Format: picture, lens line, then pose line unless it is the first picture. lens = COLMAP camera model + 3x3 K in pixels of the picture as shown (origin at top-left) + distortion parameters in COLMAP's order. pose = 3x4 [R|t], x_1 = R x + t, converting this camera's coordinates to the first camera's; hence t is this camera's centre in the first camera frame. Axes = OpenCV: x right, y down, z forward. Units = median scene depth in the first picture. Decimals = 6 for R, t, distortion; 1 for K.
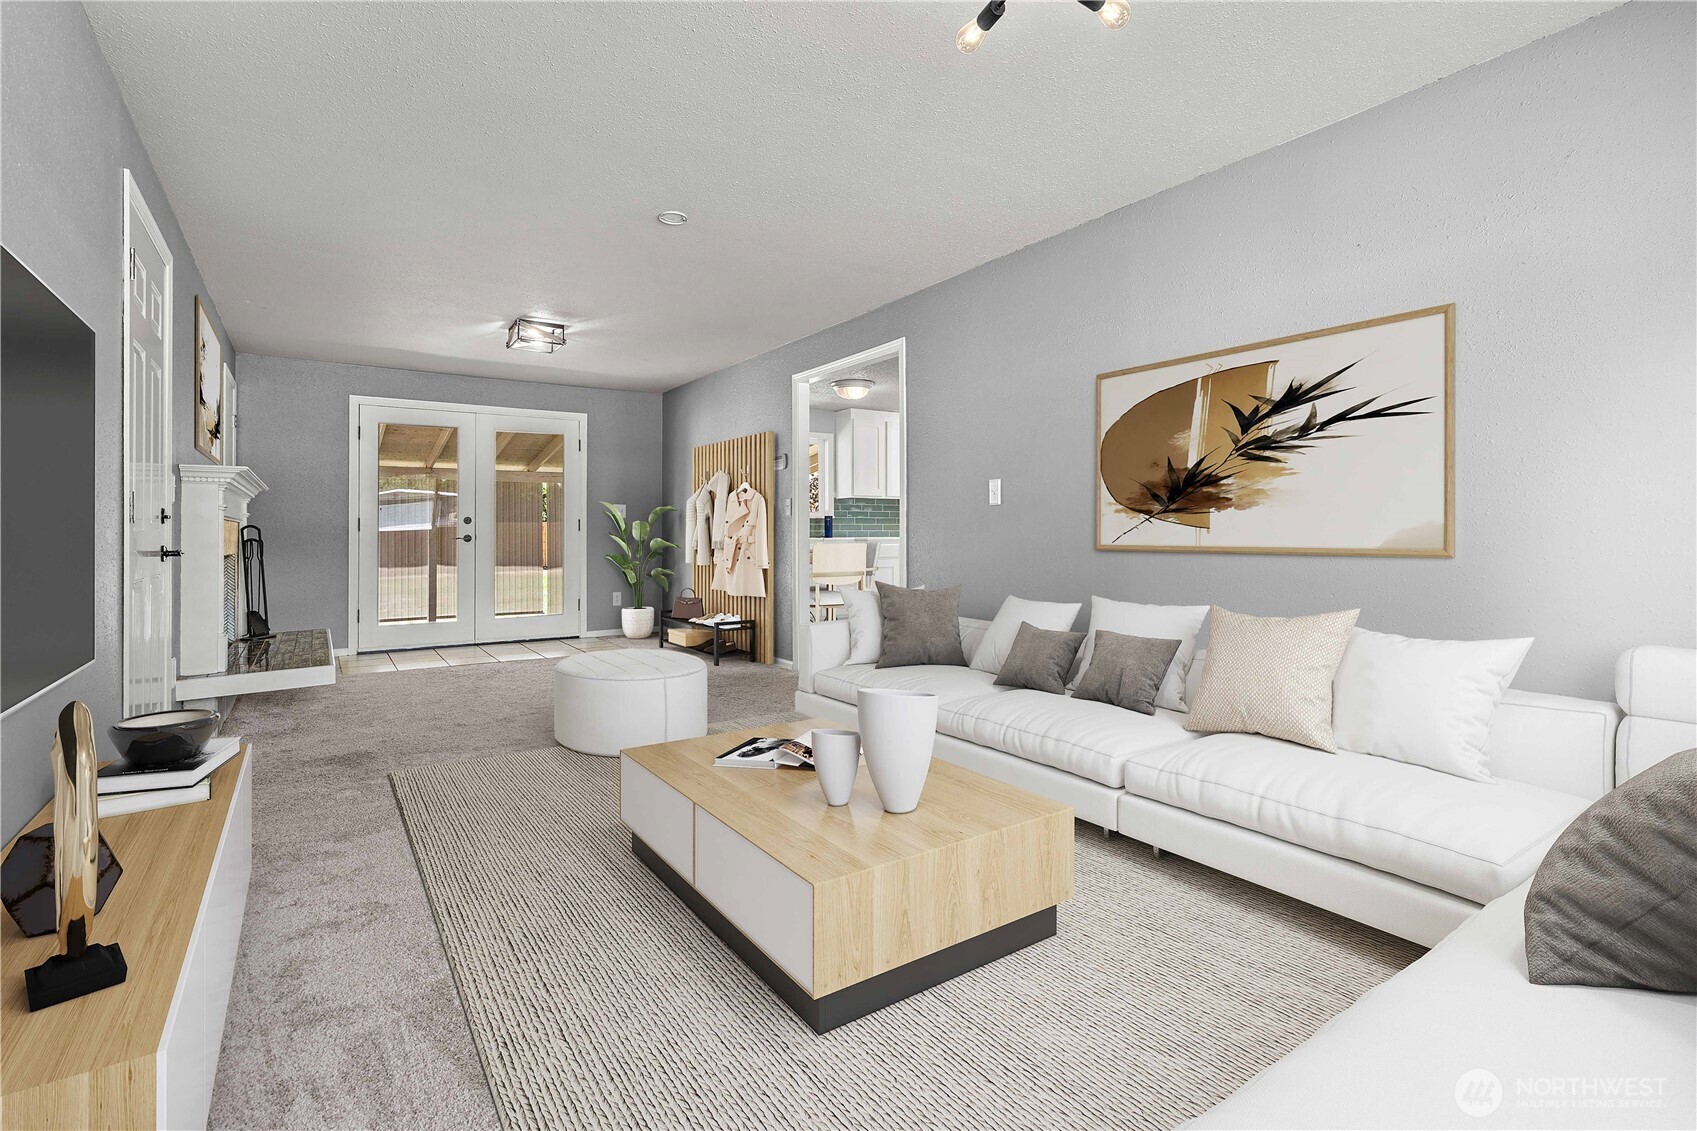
lens RADIAL K [[778.9, 0, 844.2], [0, 778.9, 543.7], [0, 0, 1]] dist [-0.000784, 0.000150]
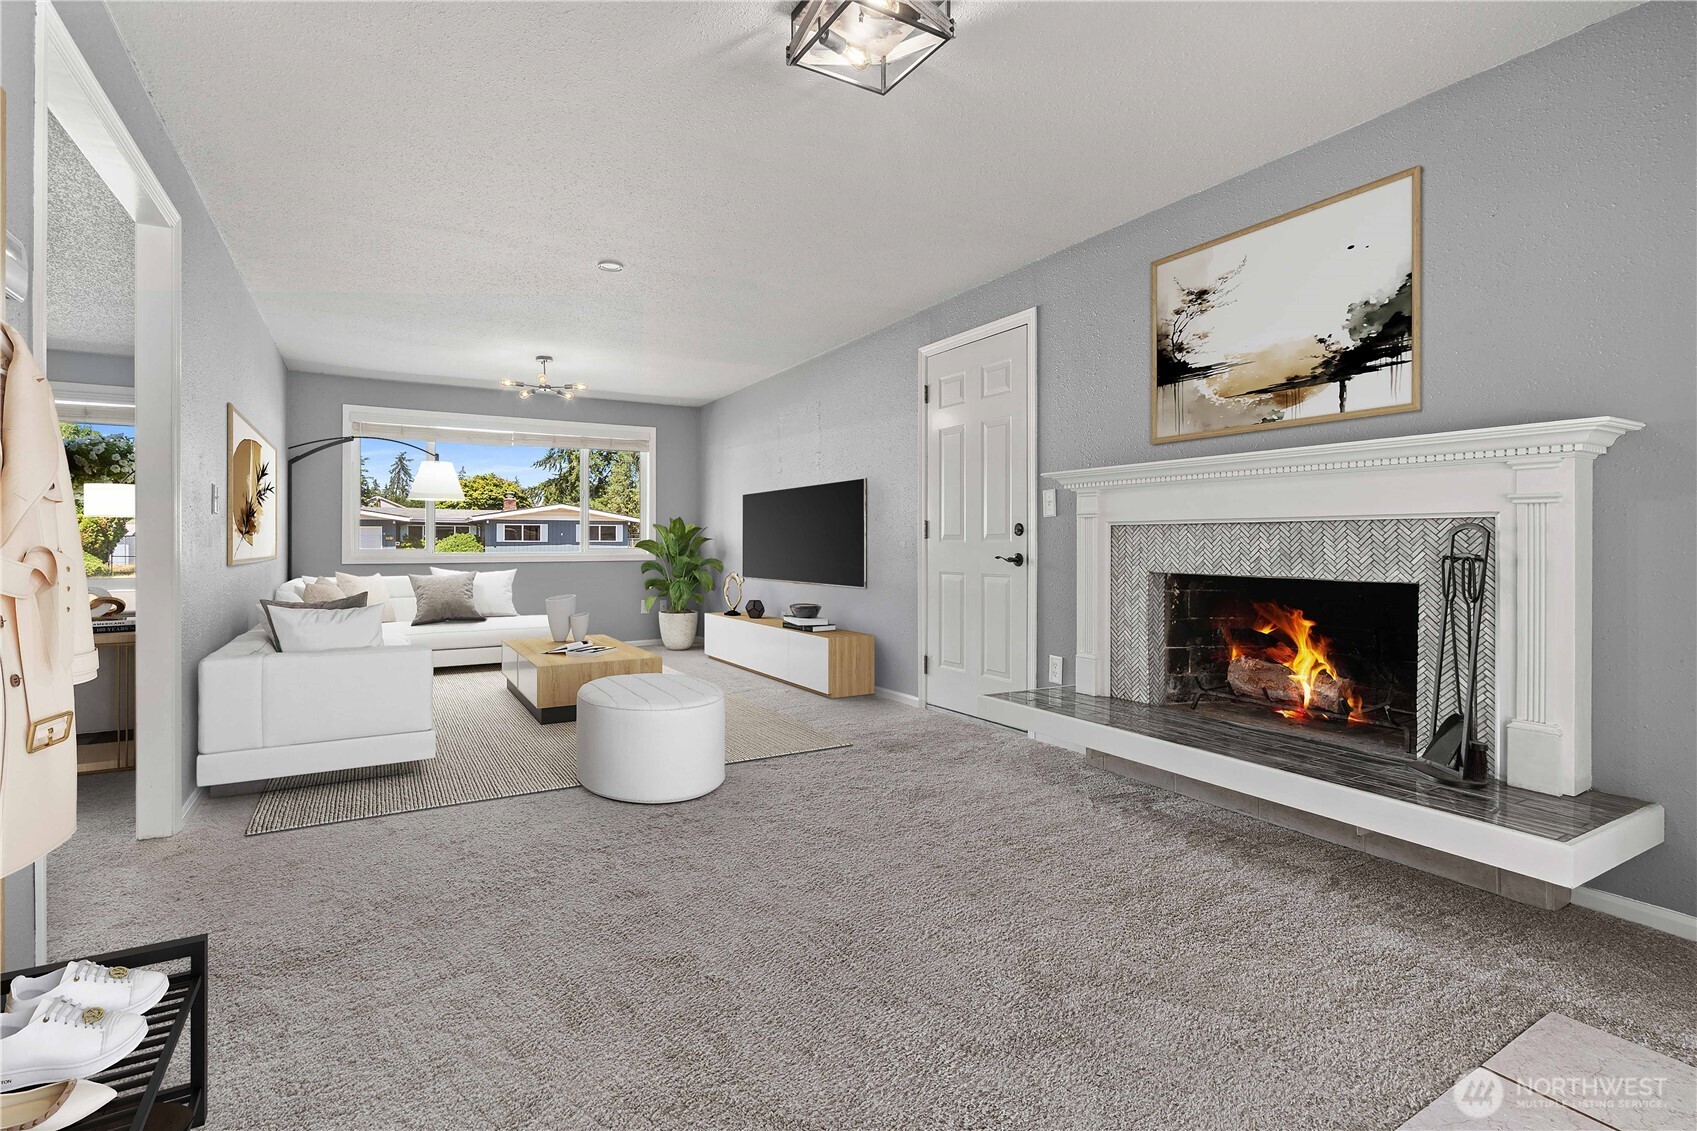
lens RADIAL K [[779.6, 0, 837.4], [0, 779.6, 556.7], [0, 0, 1]] dist [-0.001722, 0.000613]
pose [[-0.997783, -0.005268, 0.066338, -0.306949], [-0.003564, 0.999661, 0.025782, -0.009951], [-0.066451, 0.025488, -0.997464, 1.042585]]
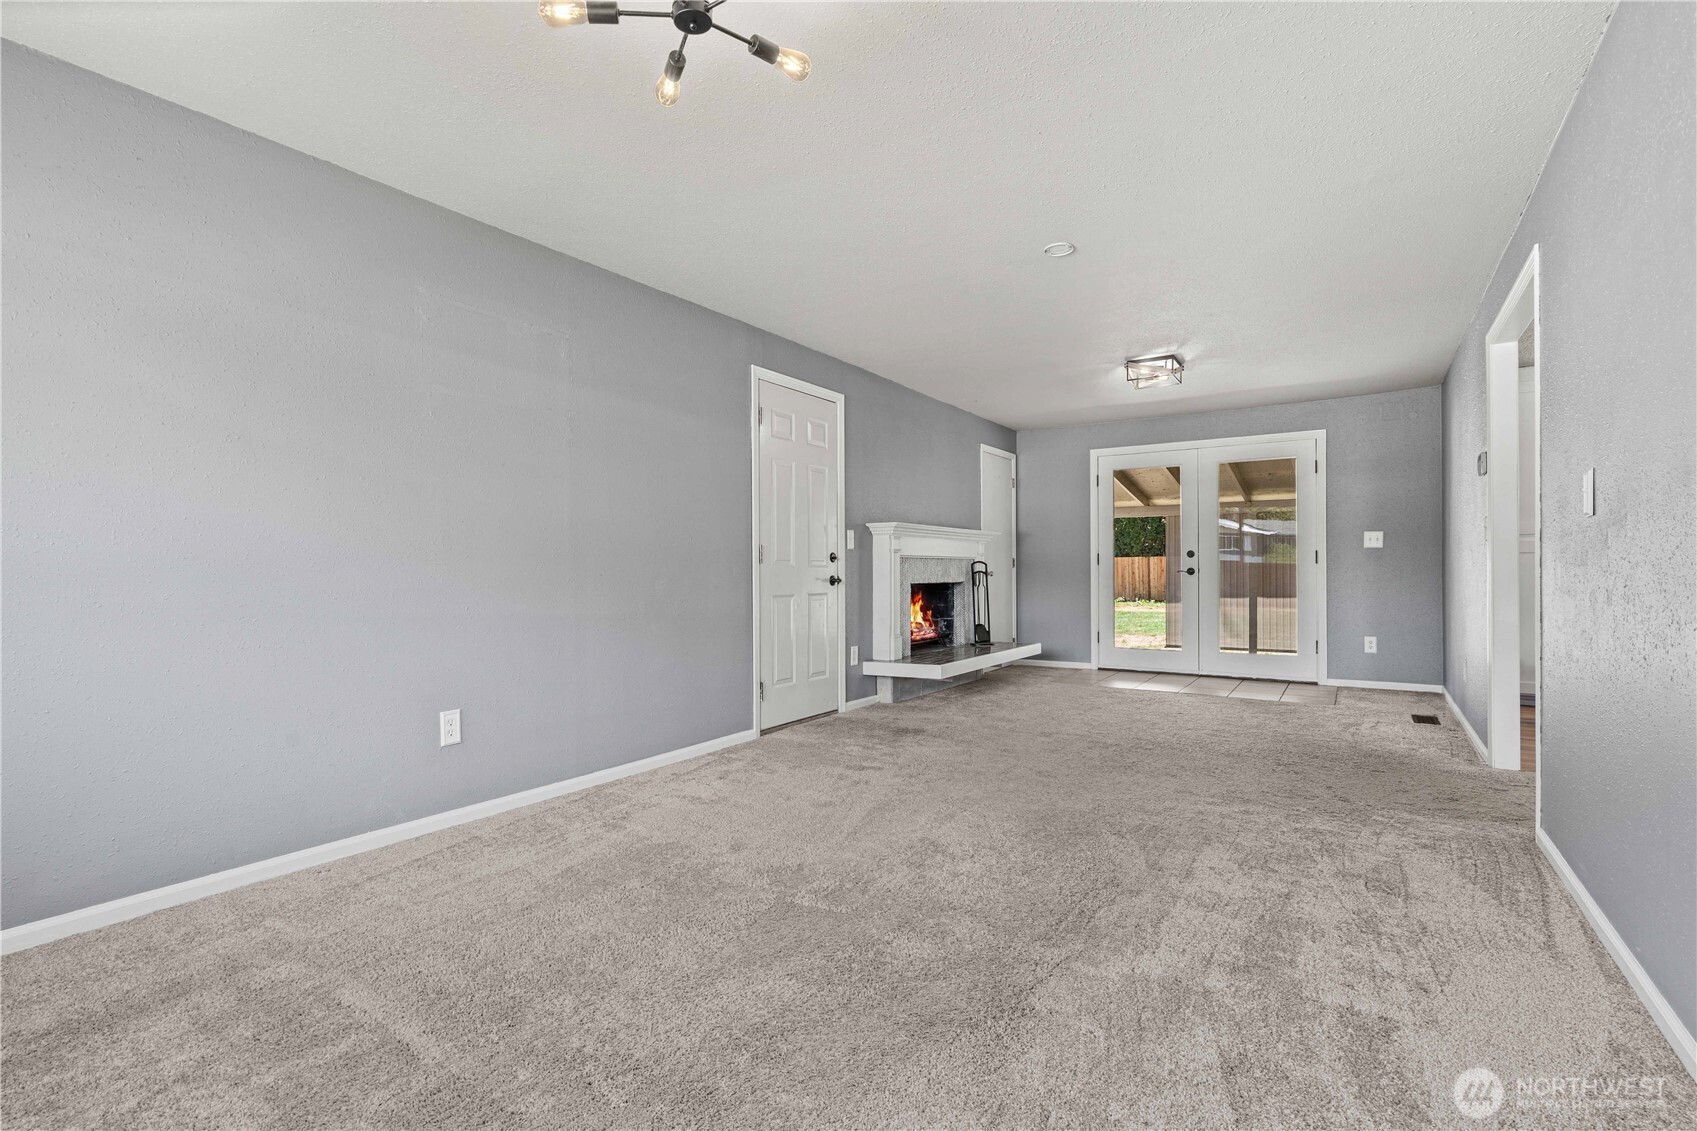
lens RADIAL K [[779.6, 0, 837.4], [0, 779.6, 556.7], [0, 0, 1]] dist [-0.001722, 0.000613]
pose [[0.374805, -0.009748, -0.927052, 0.294610], [-0.011420, 0.999820, -0.015130, -0.005039], [0.927033, 0.016258, 0.374626, 0.181104]]
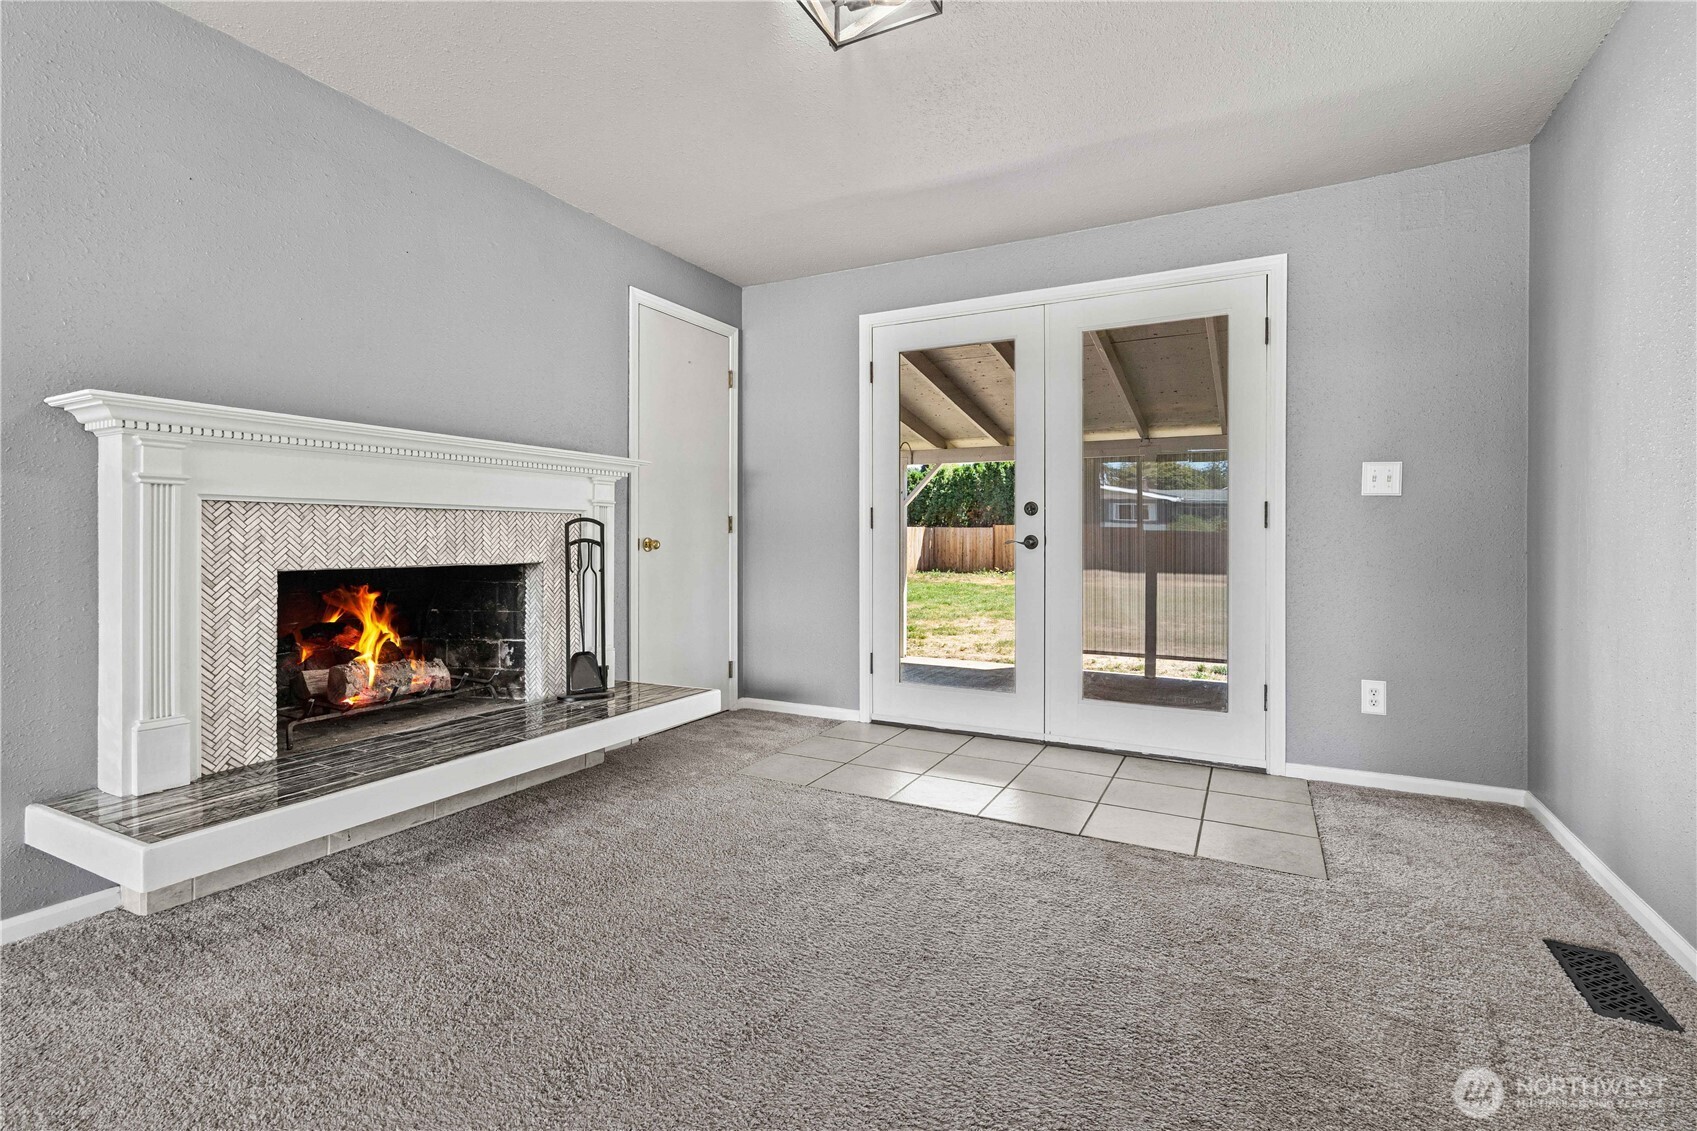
lens RADIAL K [[796.2, 0, 828.6], [0, 796.2, 534.3], [0, 0, 1]] dist [0.000711, 0.000177]
pose [[0.463252, 0.004030, -0.886218, -0.061690], [-0.017728, 0.999832, -0.004721, -0.007123], [0.886049, 0.017898, 0.463245, 0.620028]]
